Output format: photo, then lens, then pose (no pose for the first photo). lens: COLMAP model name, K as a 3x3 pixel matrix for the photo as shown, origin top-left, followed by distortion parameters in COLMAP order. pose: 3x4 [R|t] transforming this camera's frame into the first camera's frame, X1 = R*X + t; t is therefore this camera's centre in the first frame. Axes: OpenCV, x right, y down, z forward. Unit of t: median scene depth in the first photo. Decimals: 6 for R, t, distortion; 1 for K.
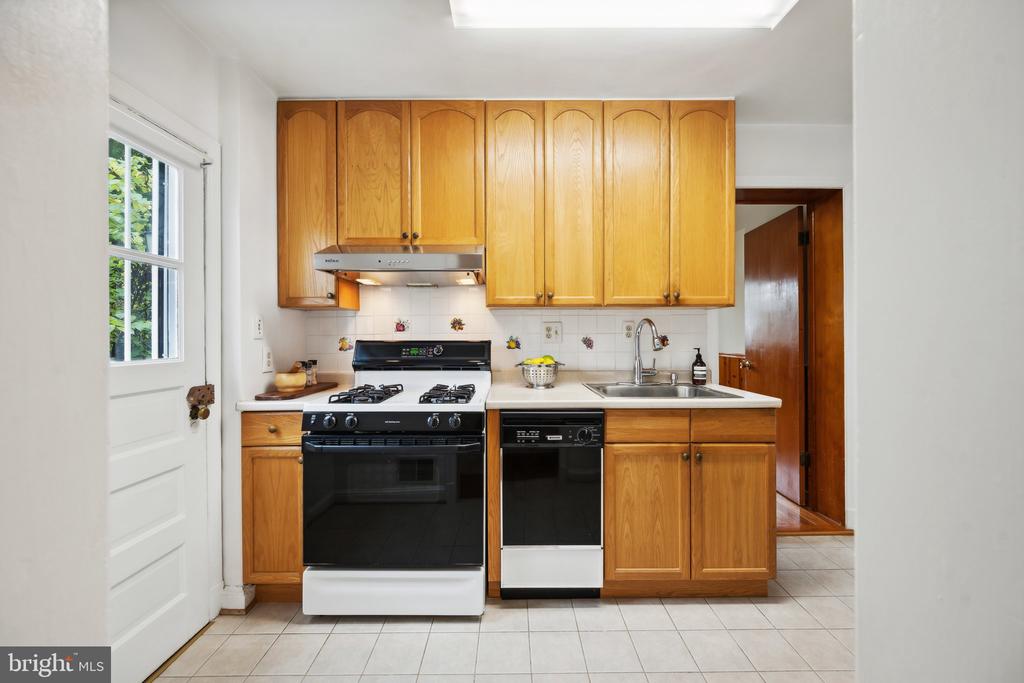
lens RADIAL K [[400.9, 0, 512.6], [0, 400.9, 334.8], [0, 0, 1]] dist [-0.001567, -0.001356]
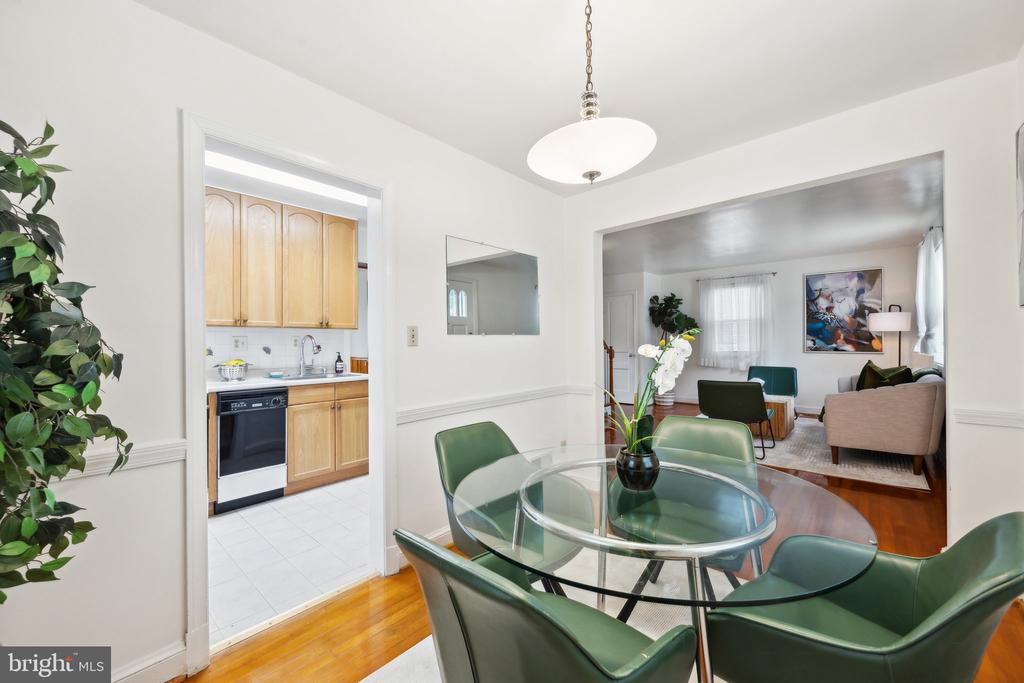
lens RADIAL K [[400.9, 0, 508.0], [0, 400.9, 341.2], [0, 0, 1]] dist [-0.001567, -0.001356]
pose [[0.669767, 0.000826, 0.742571, -0.387379], [0.002805, 0.999989, -0.003643, -0.007211], [-0.742566, 0.004523, 0.669757, -0.819953]]
